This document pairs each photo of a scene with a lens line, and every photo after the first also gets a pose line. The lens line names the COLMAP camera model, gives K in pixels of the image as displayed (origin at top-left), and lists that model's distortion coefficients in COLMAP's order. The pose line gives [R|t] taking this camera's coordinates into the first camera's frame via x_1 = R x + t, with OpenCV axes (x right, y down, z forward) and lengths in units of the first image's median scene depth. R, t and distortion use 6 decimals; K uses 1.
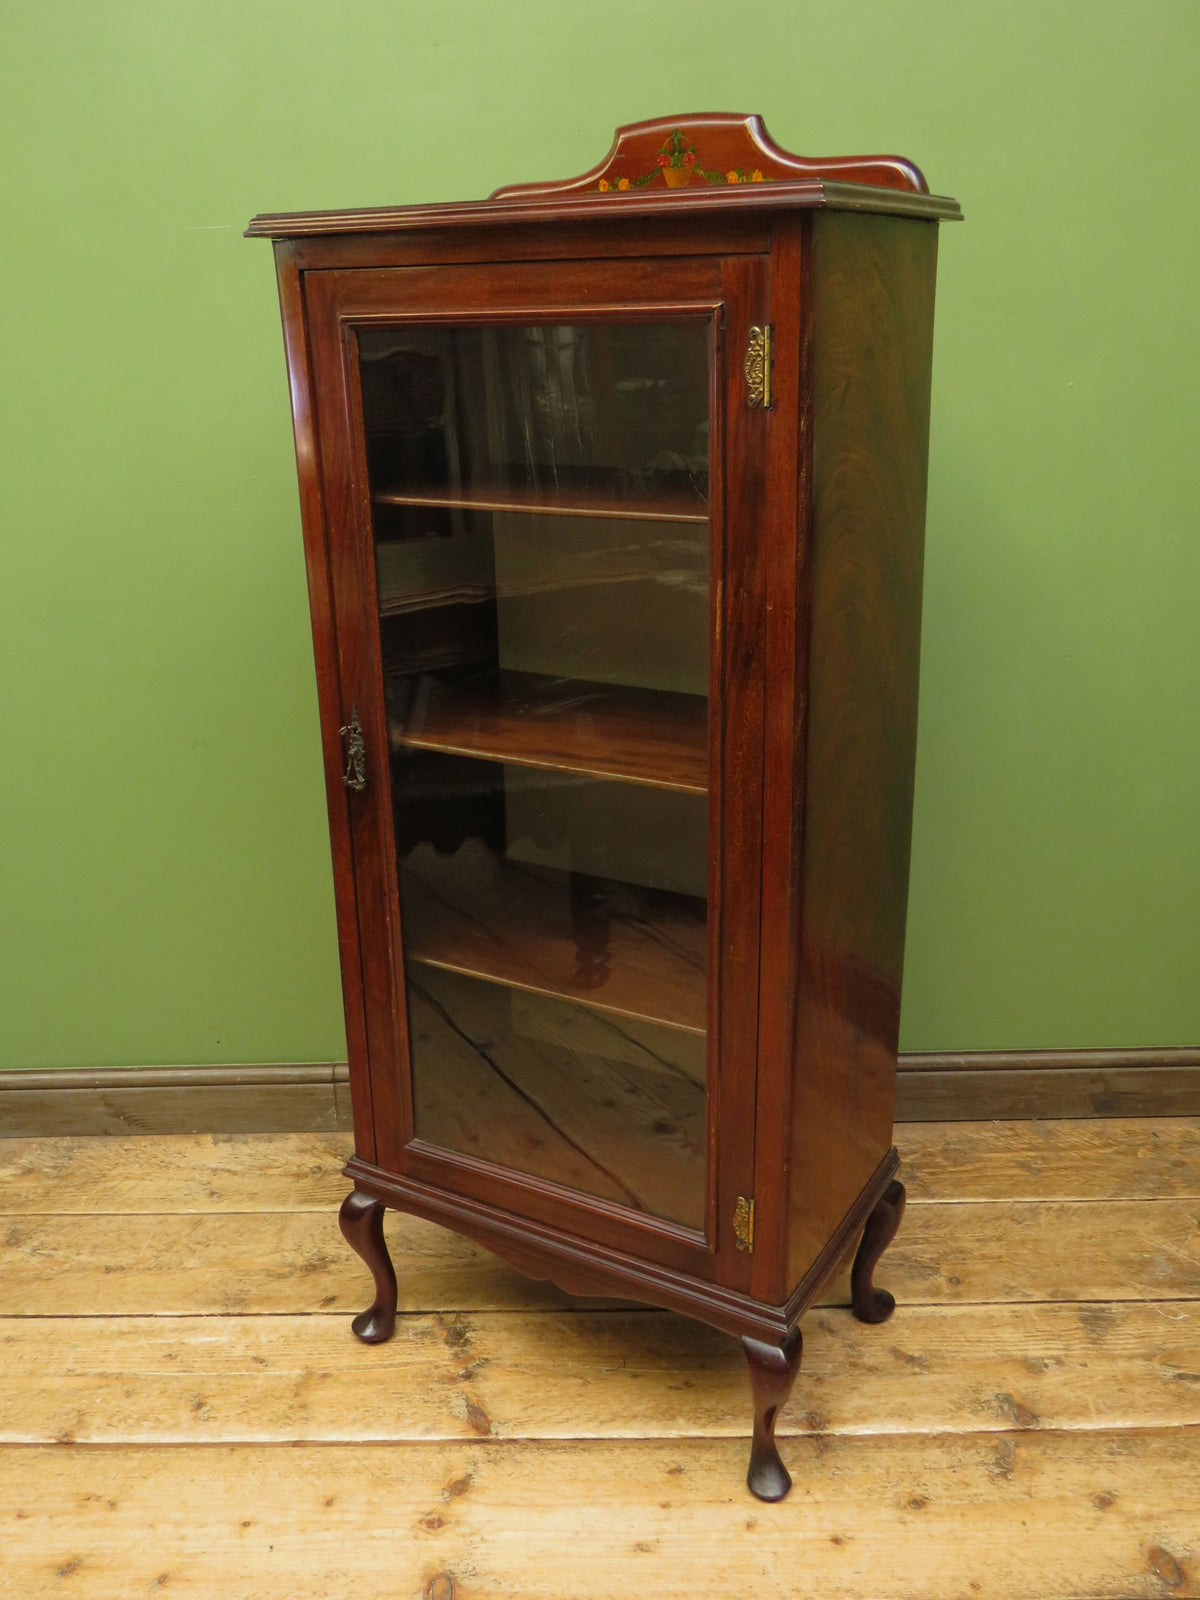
lens RADIAL K [[1424.1, 0, 604.0], [0, 1424.1, 802.3], [0, 0, 1]] dist [-0.019607, -0.013103]
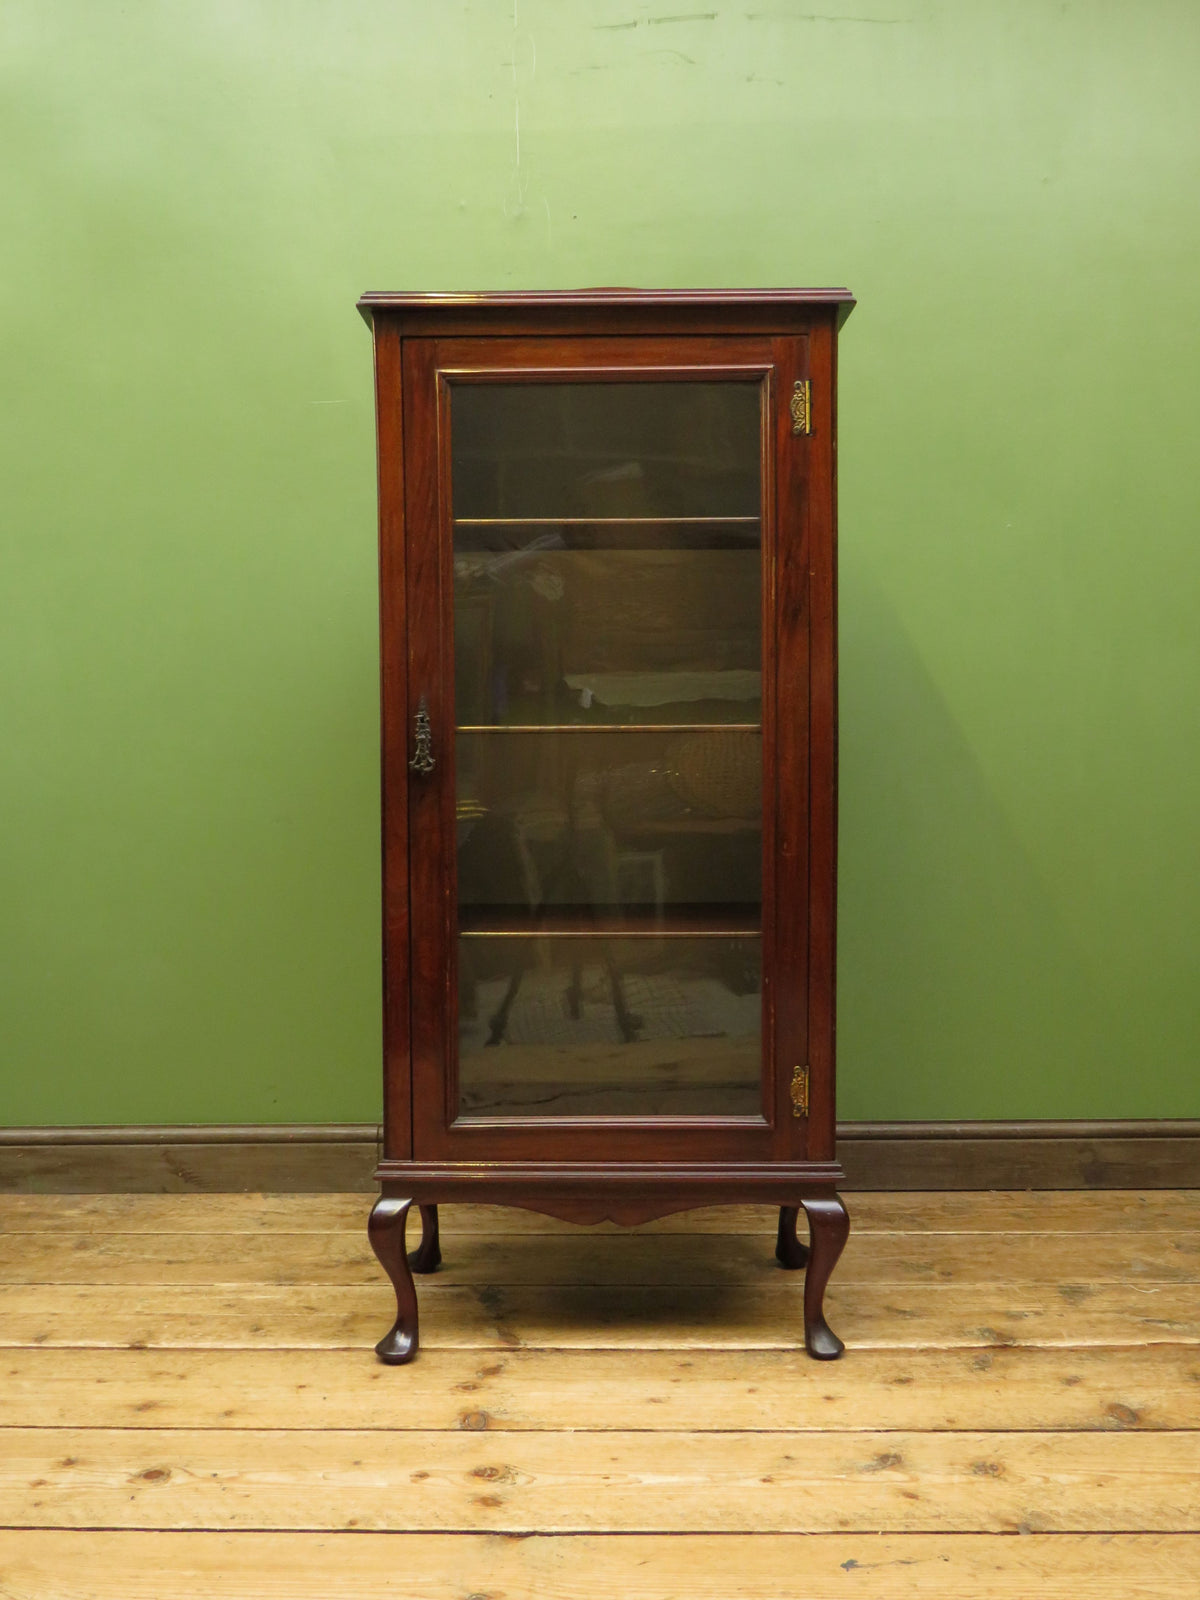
lens RADIAL K [[1547.0, 0, 615.0], [0, 1547.0, 792.0], [0, 0, 1]] dist [-0.029041, 0.000000]
pose [[0.999861, 0.007540, -0.014848, 0.008657], [-0.011434, 0.959071, -0.282936, 0.358940], [0.012108, 0.283066, 0.959024, -0.269320]]
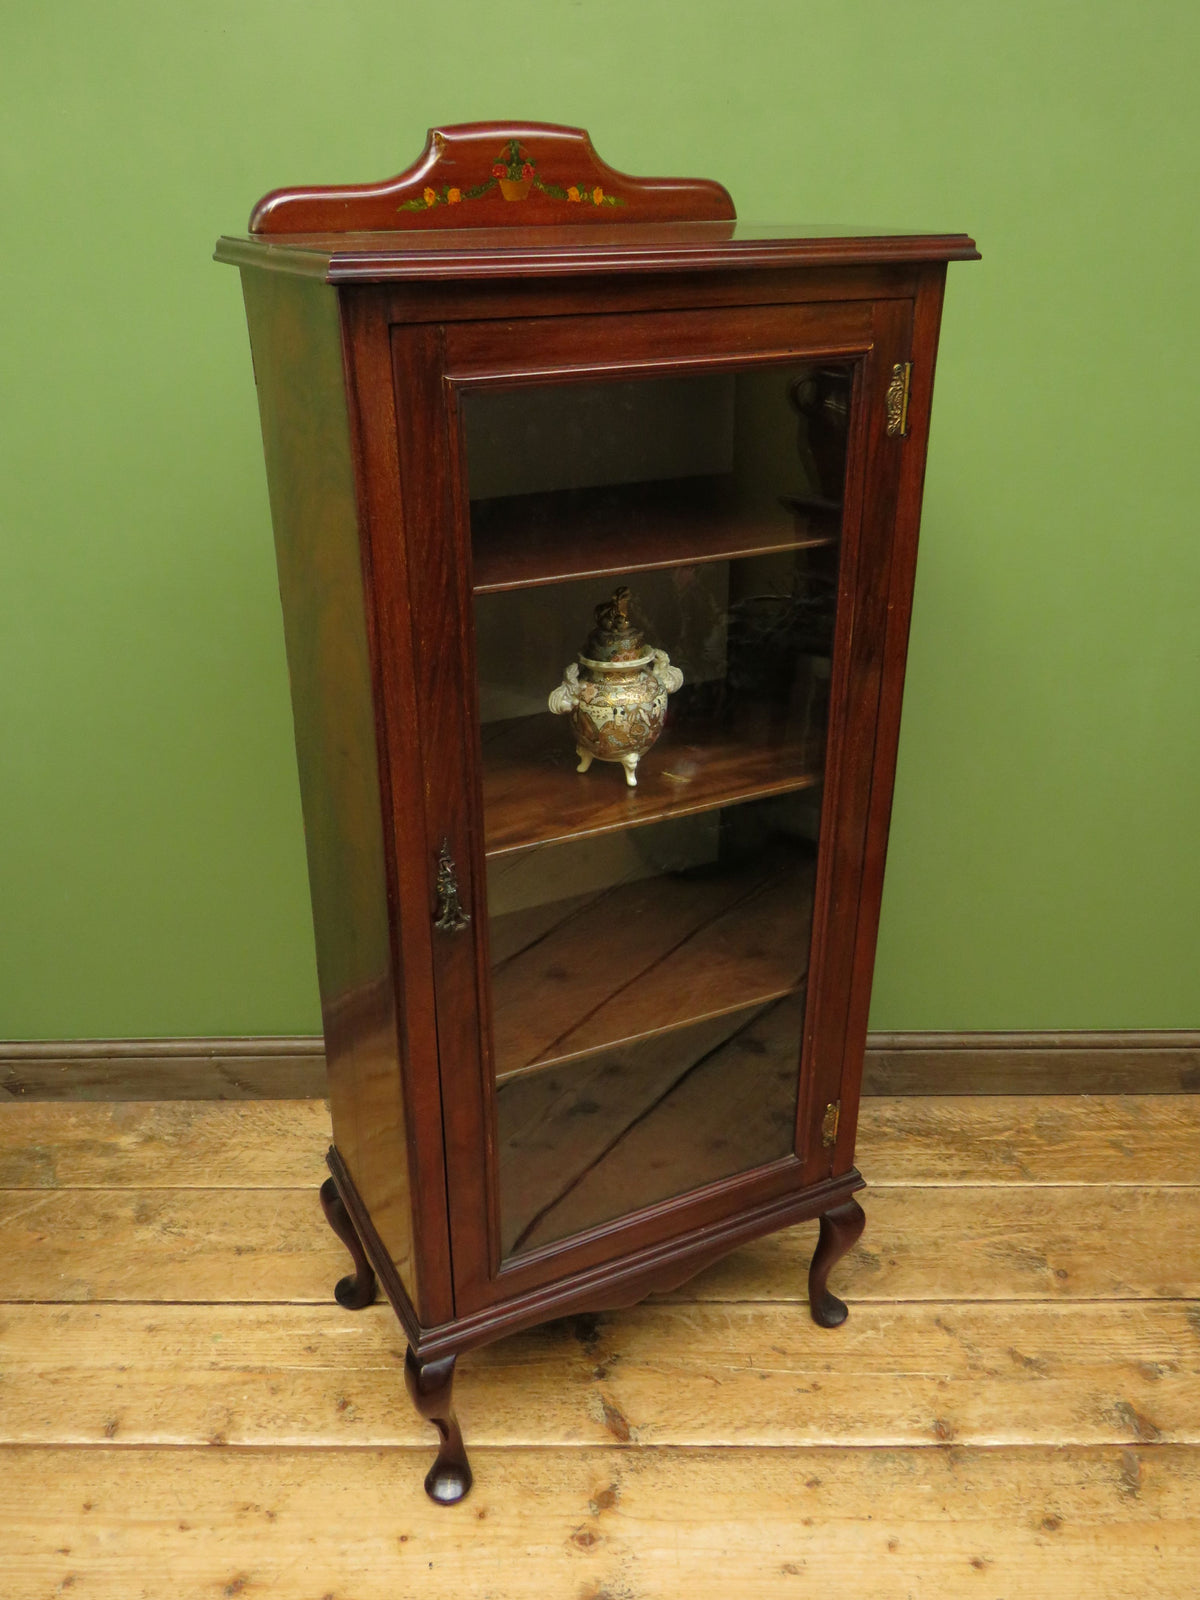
lens RADIAL K [[1336.6, 0, 601.4], [0, 1336.6, 796.3], [0, 0, 1]] dist [-0.006386, -0.014904]
pose [[0.999922, 0.012427, -0.001109, -0.102336], [-0.012242, 0.994411, 0.104870, -0.118754], [0.002406, -0.104848, 0.994485, 0.079744]]
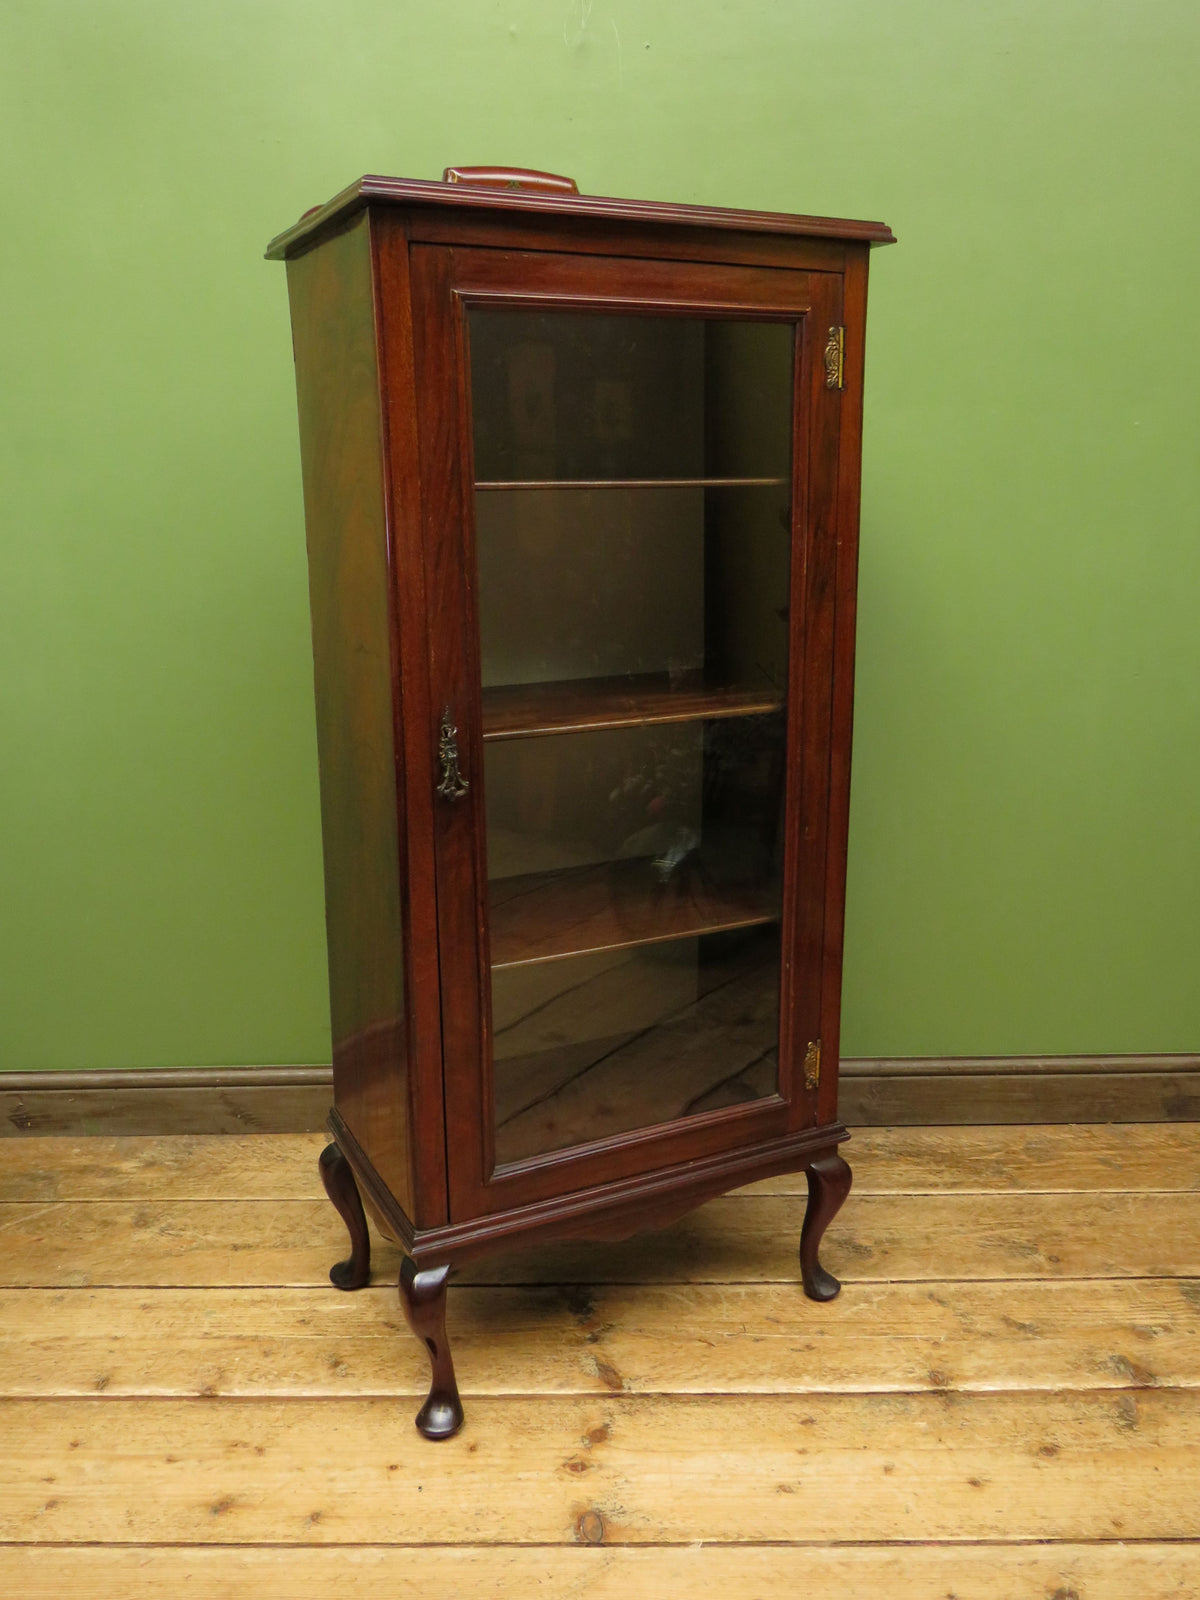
lens RADIAL K [[1336.6, 0, 605.0], [0, 1336.6, 791.9], [0, 0, 1]] dist [-0.006386, -0.014904]
pose [[0.999984, 0.004121, -0.003931, -0.088202], [-0.004498, 0.994860, -0.101157, 0.109369], [0.003494, 0.101173, 0.994863, -0.005718]]
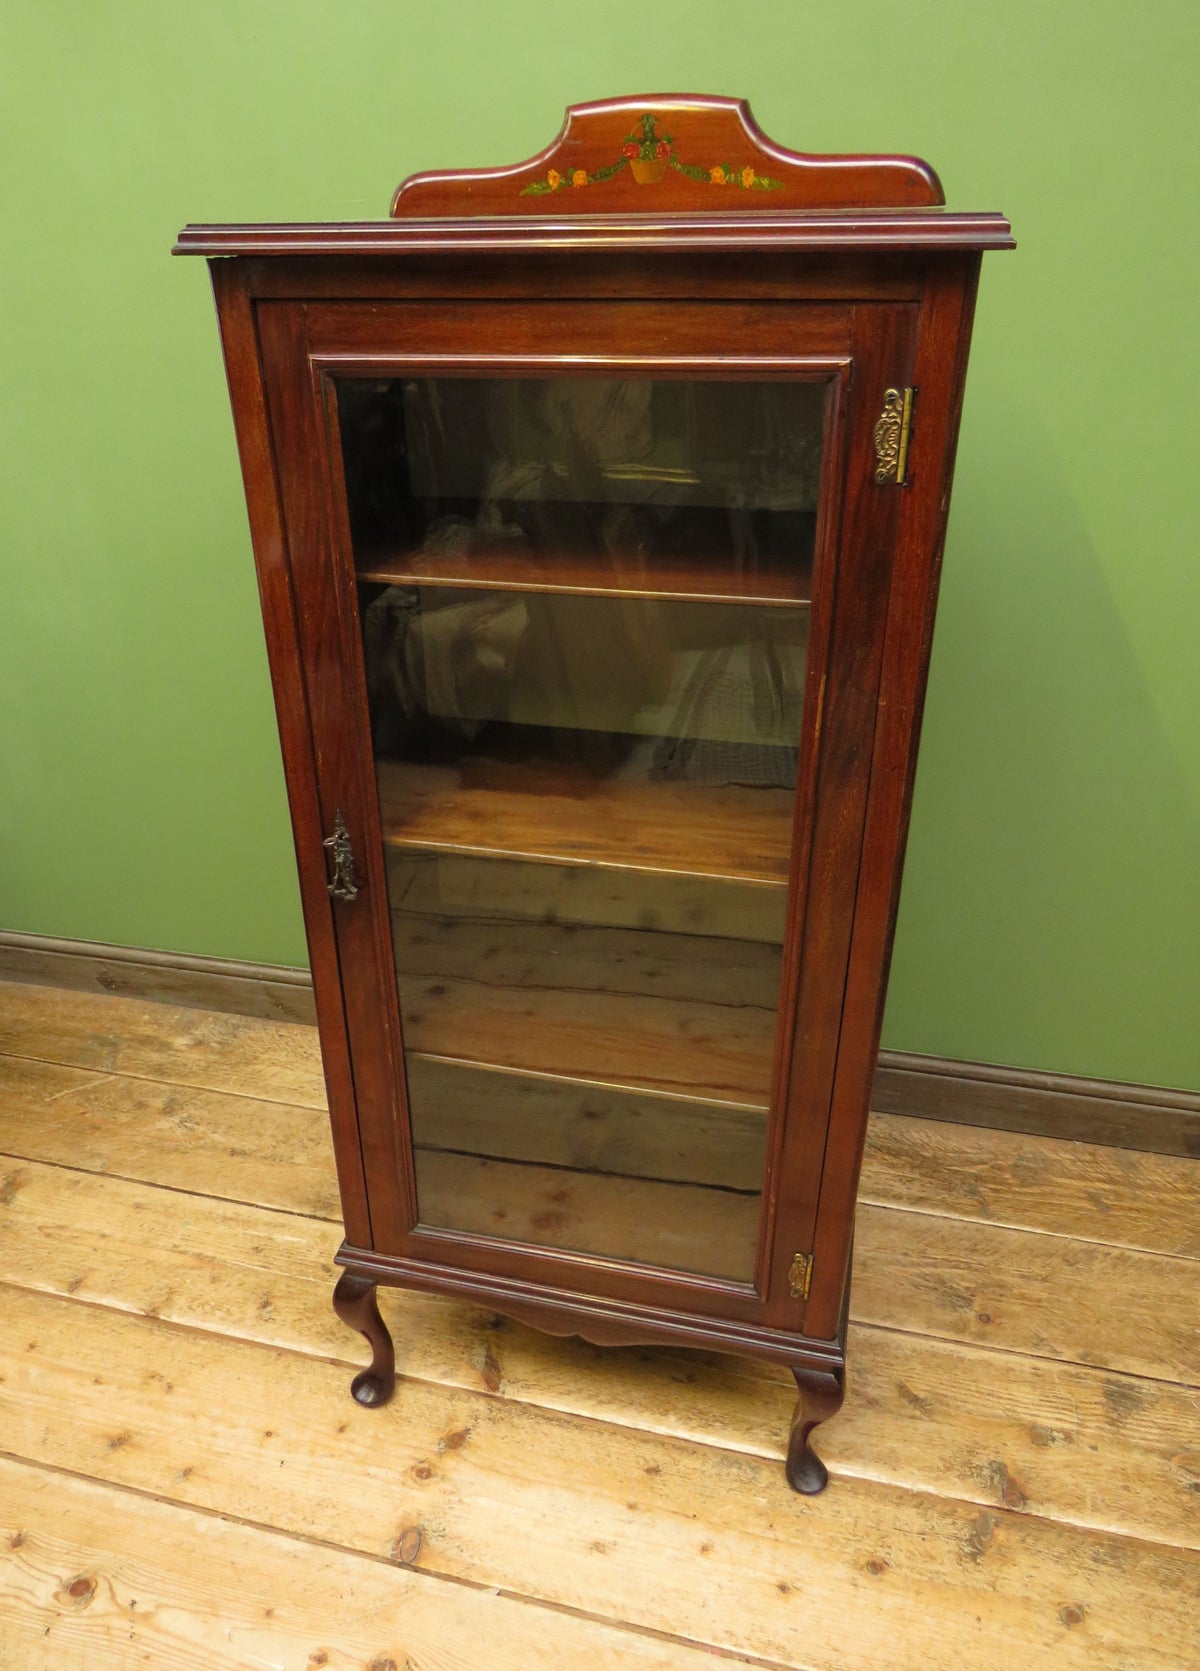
lens RADIAL K [[1193.3, 0, 569.0], [0, 1193.3, 833.2], [0, 0, 1]] dist [-0.016938, 0.001538]
pose [[0.965791, 0.121133, -0.229290, 0.127204], [-0.085231, 0.983350, 0.160497, -0.126204], [0.244913, -0.135464, 0.960035, 0.183303]]
